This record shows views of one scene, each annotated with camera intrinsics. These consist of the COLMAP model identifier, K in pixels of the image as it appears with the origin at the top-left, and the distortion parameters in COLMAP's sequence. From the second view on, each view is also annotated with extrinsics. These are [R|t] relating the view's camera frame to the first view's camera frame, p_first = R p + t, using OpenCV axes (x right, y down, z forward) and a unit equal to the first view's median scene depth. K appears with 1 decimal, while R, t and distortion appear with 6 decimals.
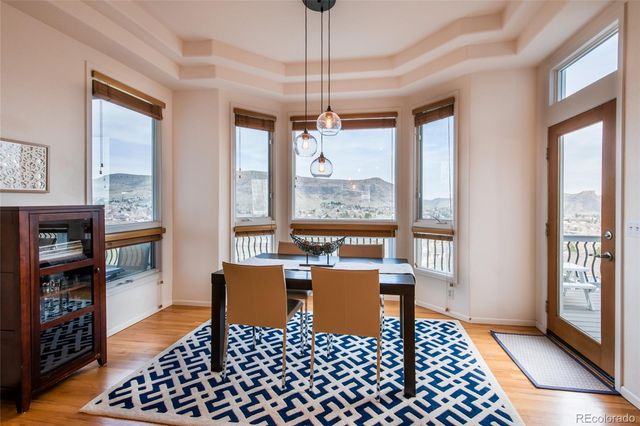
lens RADIAL K [[281.7, 0, 340.4], [0, 281.7, 204.3], [0, 0, 1]] dist [0.001085, -0.000776]
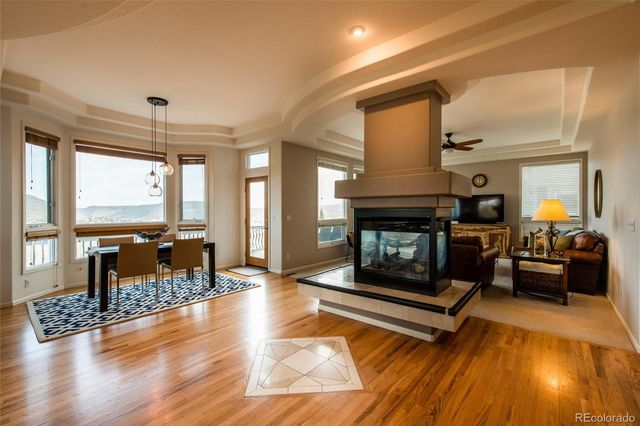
lens RADIAL K [[281.7, 0, 323.5], [0, 281.7, 208.4], [0, 0, 1]] dist [0.001085, -0.000776]
pose [[0.517366, 0.004660, 0.855752, -0.863245], [0.002261, 0.999974, -0.006812, -0.006607], [-0.855761, 0.005459, 0.517342, -0.712446]]
